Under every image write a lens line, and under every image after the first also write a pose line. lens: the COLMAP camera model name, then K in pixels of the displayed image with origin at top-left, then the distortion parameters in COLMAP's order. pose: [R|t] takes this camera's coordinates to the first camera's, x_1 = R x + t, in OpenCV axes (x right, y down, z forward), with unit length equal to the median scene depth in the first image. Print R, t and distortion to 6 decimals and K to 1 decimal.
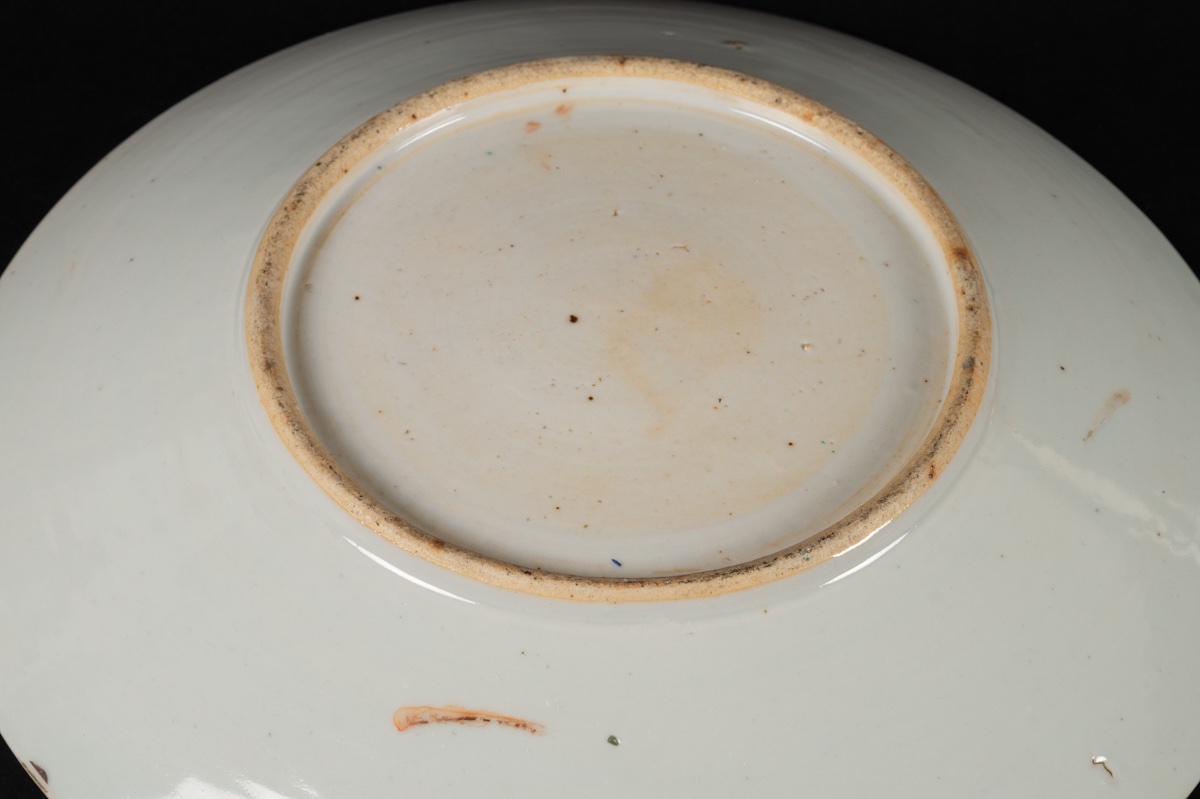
lens RADIAL K [[2732.0, 0, 633.0], [0, 2732.0, 399.7], [0, 0, 1]] dist [-0.004358, -0.139764]
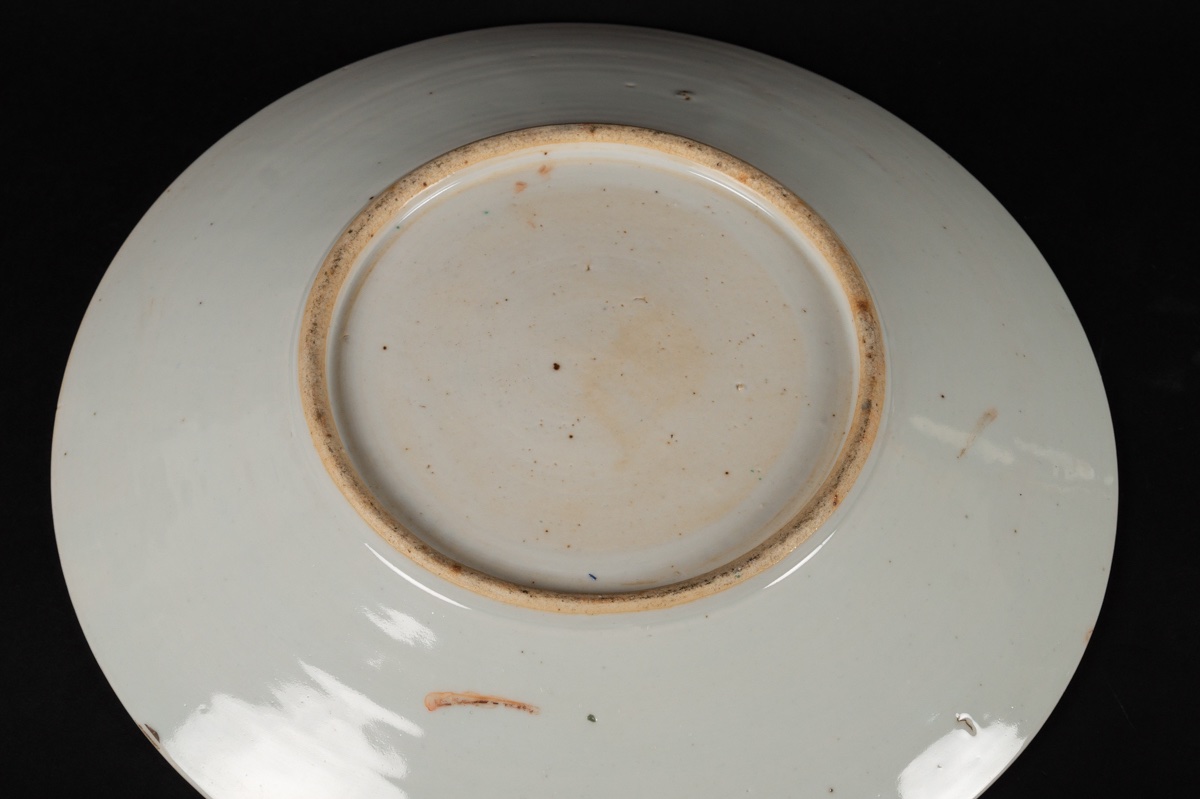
lens RADIAL K [[2800.9, 0, 607.6], [0, 2800.9, 403.0], [0, 0, 1]] dist [-0.000753, -0.324765]
pose [[0.999963, -0.007976, 0.003274, -0.002406], [0.007461, 0.990794, 0.135174, -0.190178], [-0.004322, -0.135144, 0.990816, -0.293795]]
